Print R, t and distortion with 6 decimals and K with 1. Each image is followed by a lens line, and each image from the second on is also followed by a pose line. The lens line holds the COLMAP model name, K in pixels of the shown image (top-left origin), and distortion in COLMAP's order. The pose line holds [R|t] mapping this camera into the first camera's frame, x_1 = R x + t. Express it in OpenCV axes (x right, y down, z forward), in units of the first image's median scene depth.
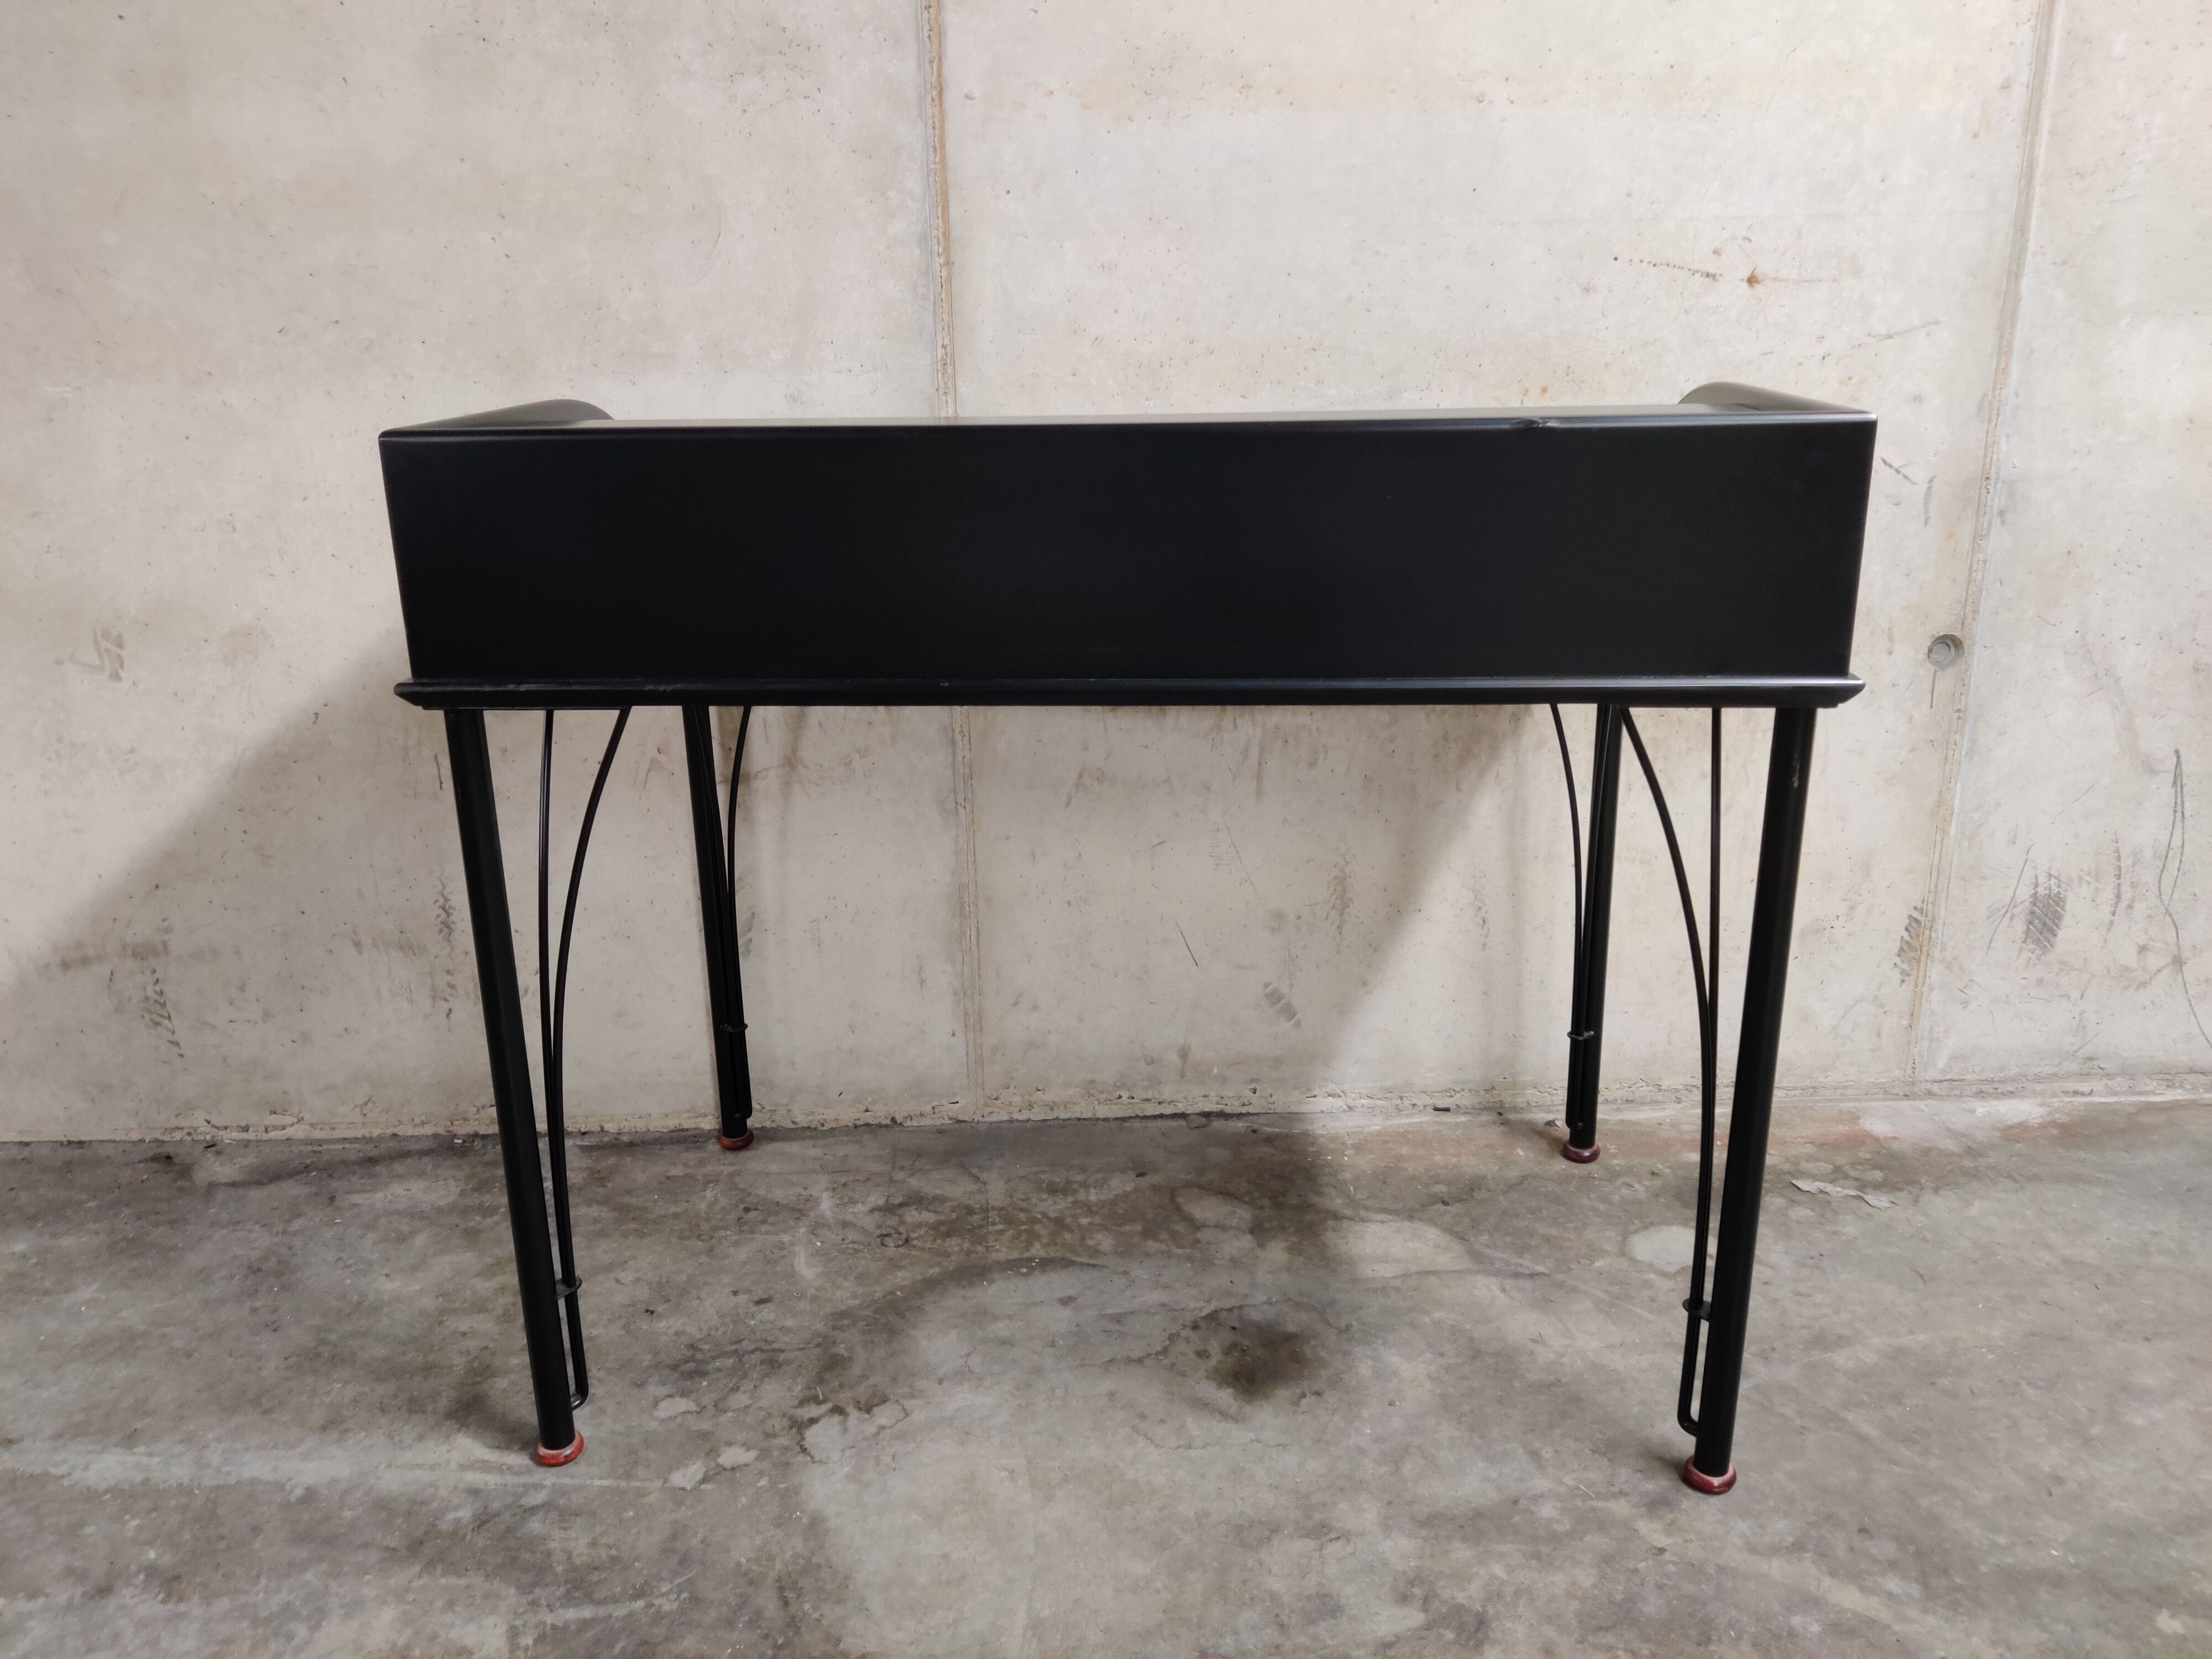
lens RADIAL K [[1650.3, 0, 1109.5], [0, 1650.3, 799.1], [0, 0, 1]] dist [-0.002147, -0.003345]
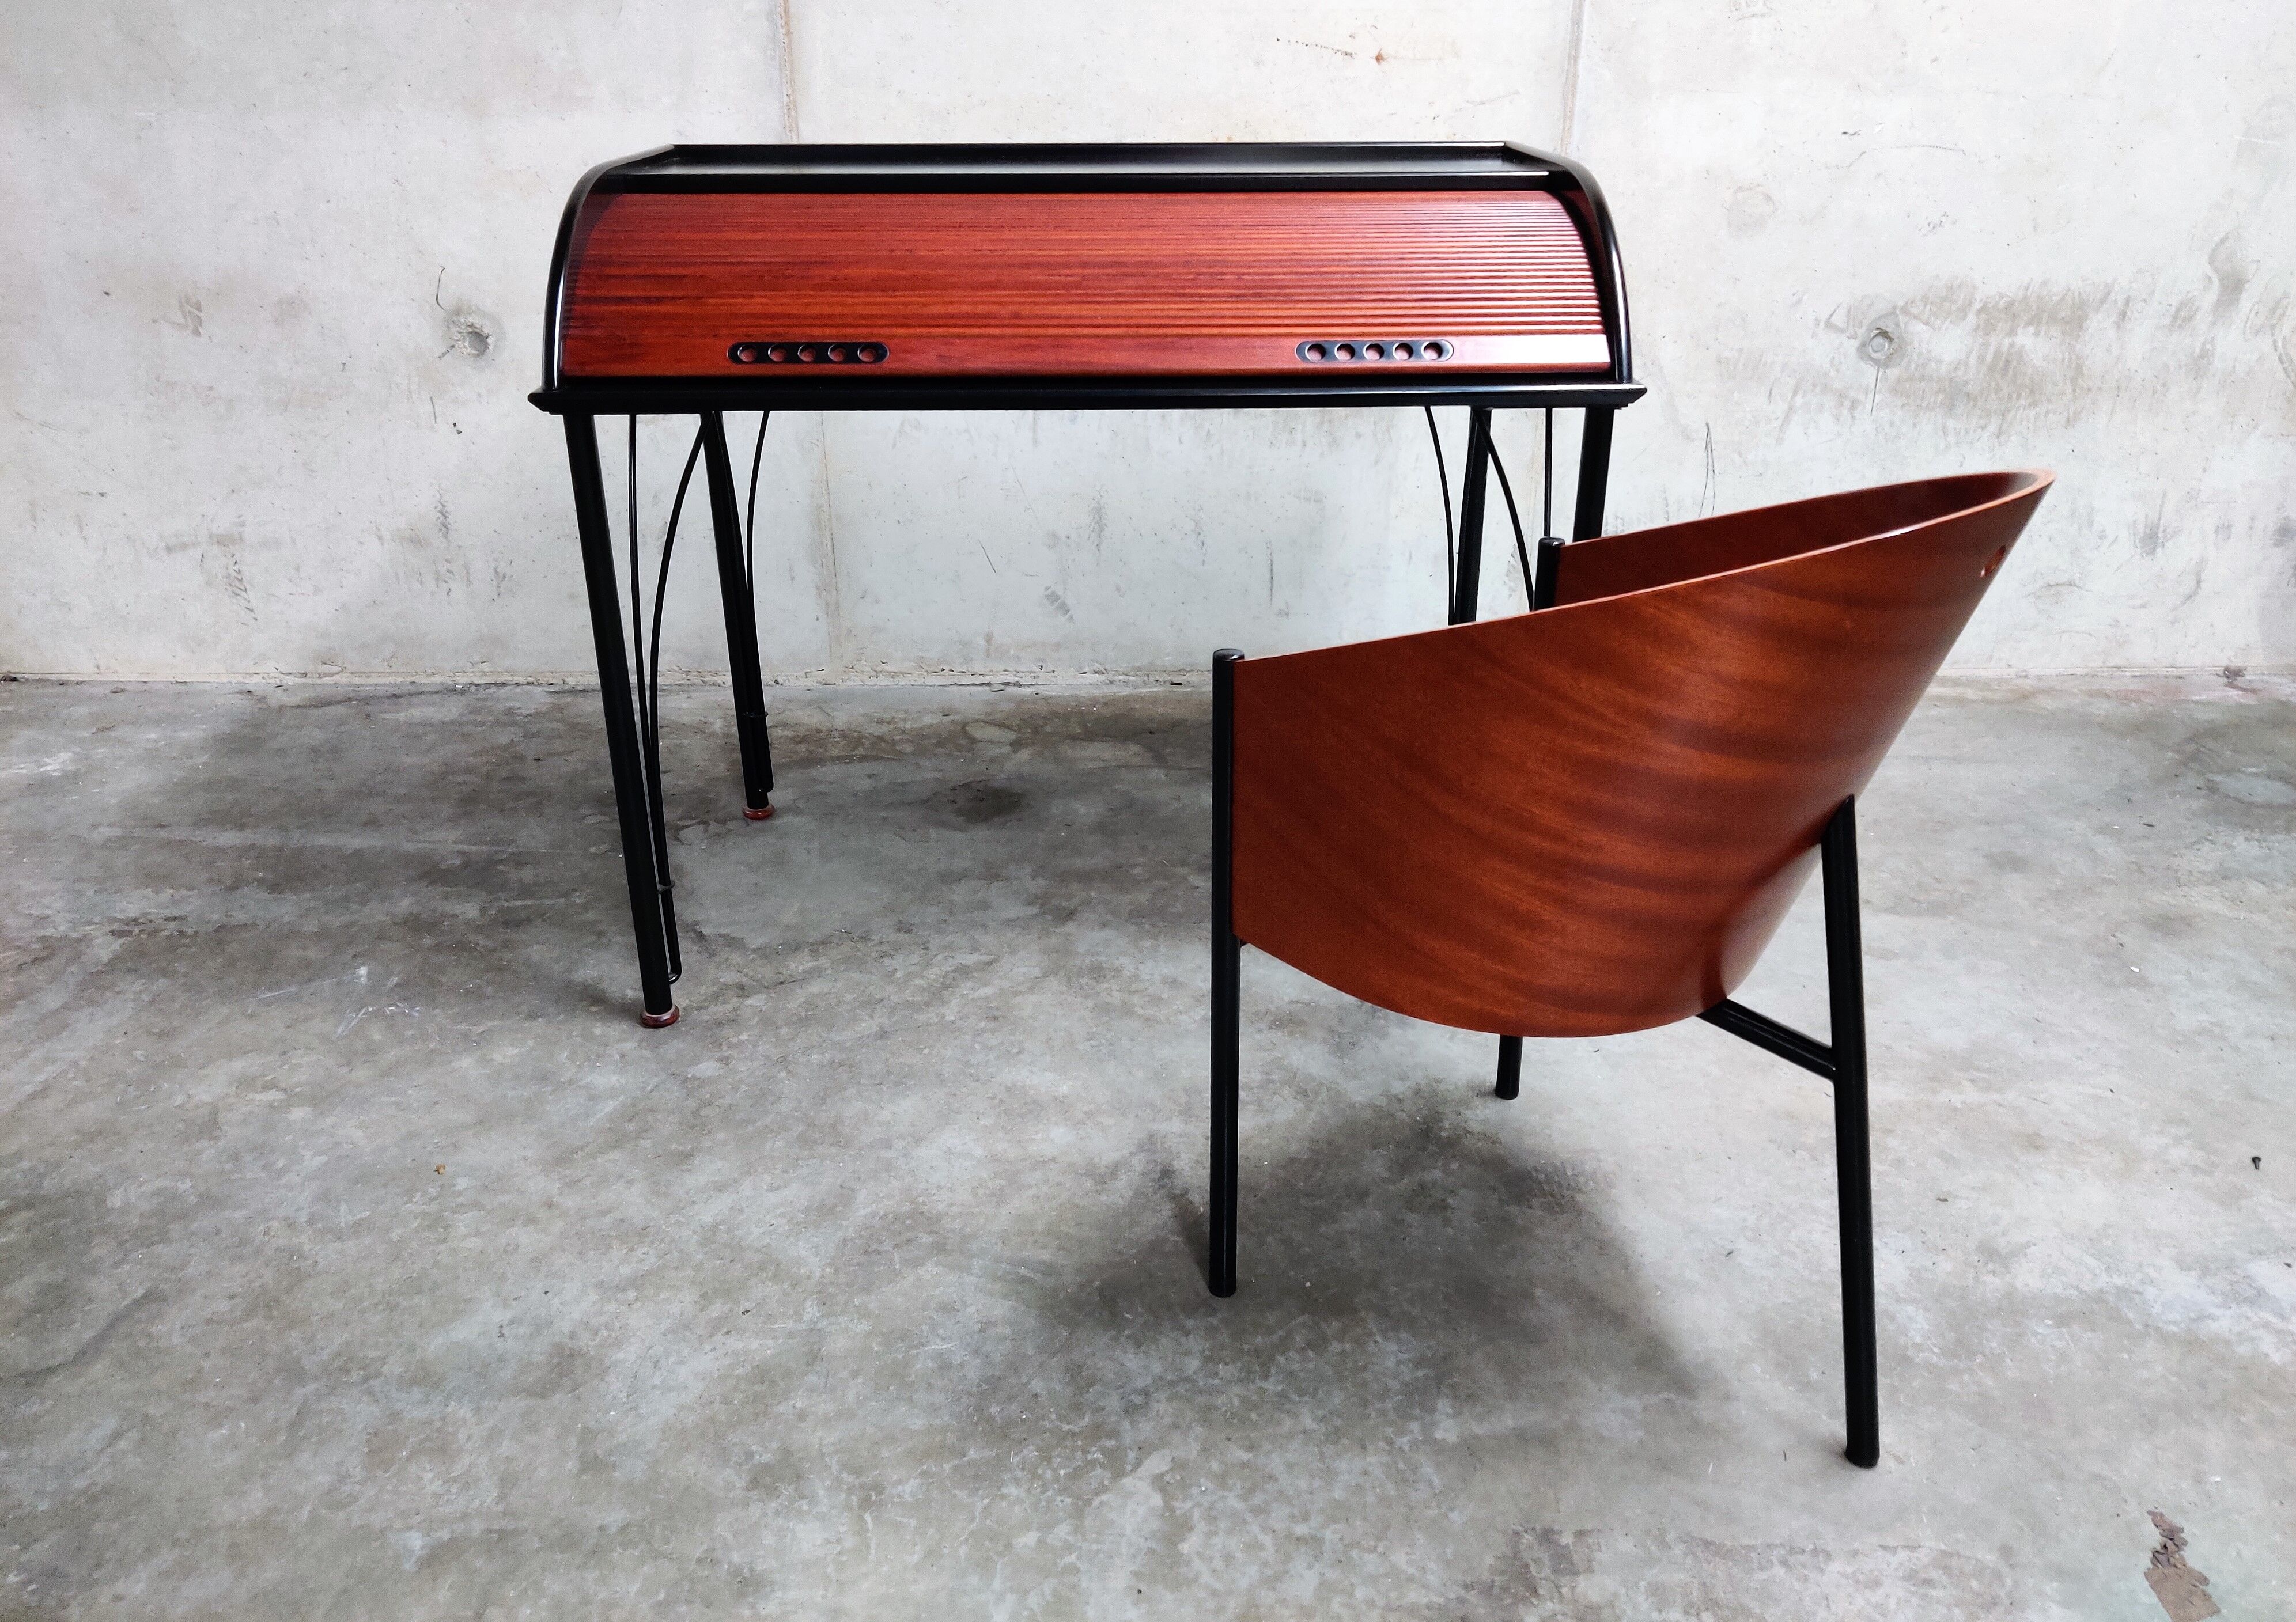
lens RADIAL K [[1705.7, 0, 1177.0], [0, 1705.7, 799.6], [0, 0, 1]] dist [0.027287, -0.050404]
pose [[0.999763, 0.021757, -0.000097, 0.227623], [-0.021558, 0.991222, 0.130440, 0.109639], [0.002934, -0.130407, 0.991456, -0.471580]]
